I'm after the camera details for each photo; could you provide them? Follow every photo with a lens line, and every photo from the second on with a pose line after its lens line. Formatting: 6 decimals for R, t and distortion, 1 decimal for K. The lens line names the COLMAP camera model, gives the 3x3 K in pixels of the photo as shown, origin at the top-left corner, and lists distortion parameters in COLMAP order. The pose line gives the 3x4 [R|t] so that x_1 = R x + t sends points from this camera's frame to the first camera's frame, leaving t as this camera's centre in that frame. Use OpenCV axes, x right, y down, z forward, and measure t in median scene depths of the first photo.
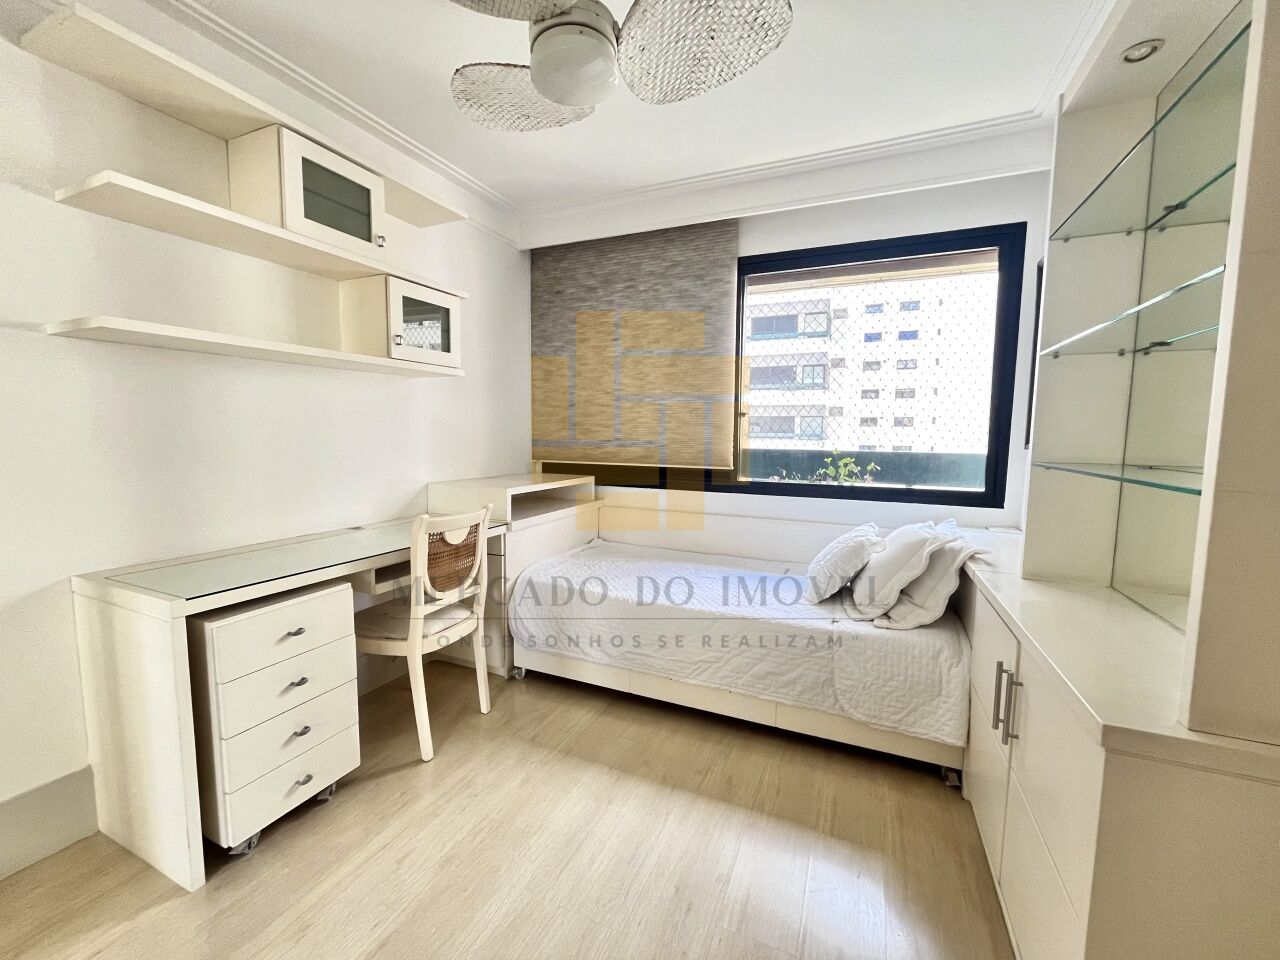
lens RADIAL K [[520.3, 0, 634.1], [0, 520.3, 480.0], [0, 0, 1]] dist [-0.004074, 0.000040]
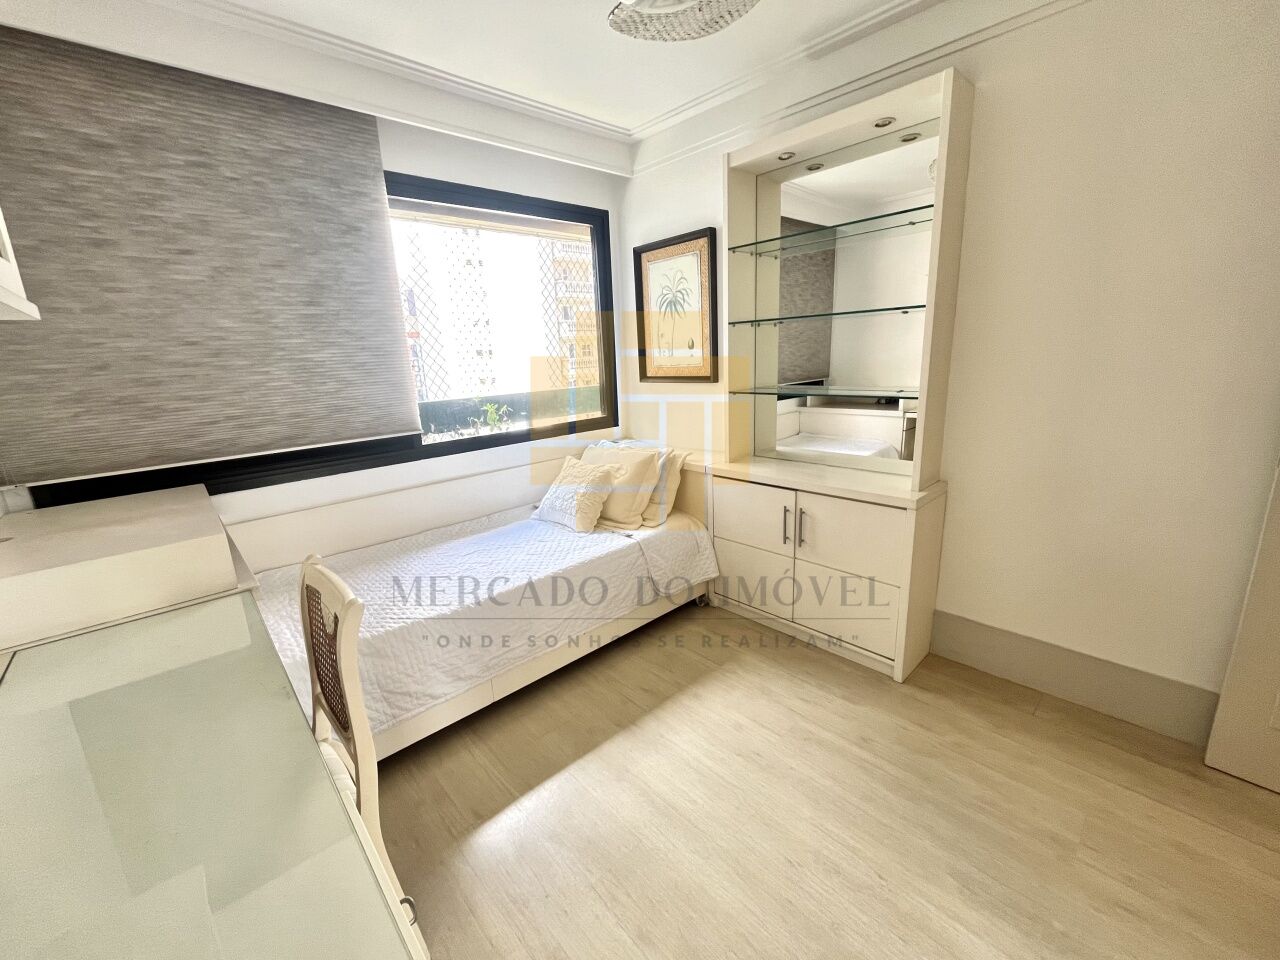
lens RADIAL K [[520.3, 0, 641.4], [0, 520.3, 479.1], [0, 0, 1]] dist [-0.004074, 0.000040]
pose [[0.394605, -0.247928, 0.884770, -0.616918], [0.133638, 0.968157, 0.211692, -0.108620], [-0.909081, 0.034705, 0.415172, 0.422449]]
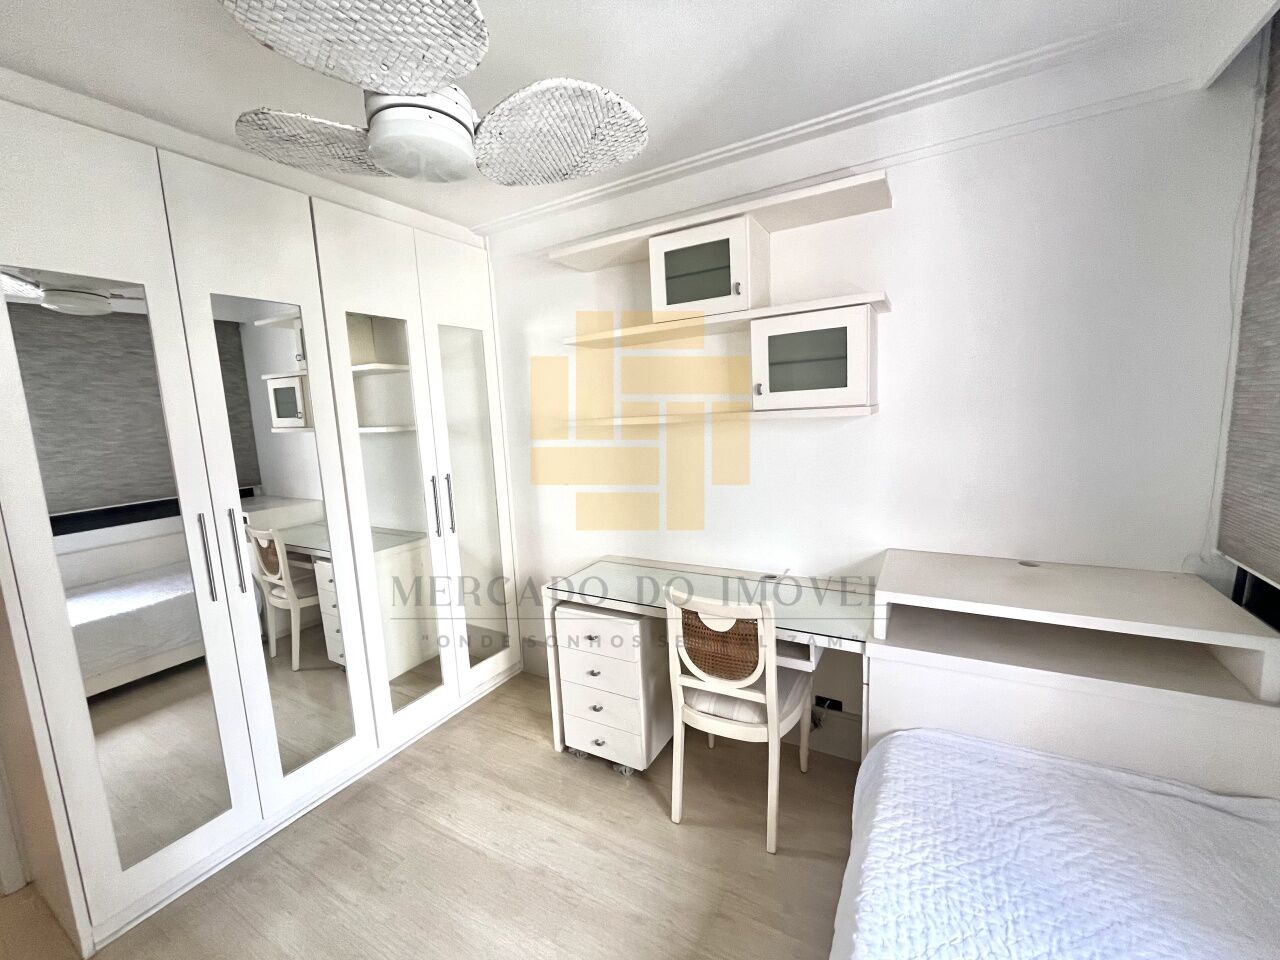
lens RADIAL K [[520.3, 0, 637.5], [0, 520.3, 481.9], [0, 0, 1]] dist [-0.004074, 0.000040]
pose [[-0.093706, 0.123476, -0.987913, 0.470178], [-0.046123, 0.990676, 0.128196, -0.215371], [0.994531, 0.057578, -0.087137, 0.876028]]
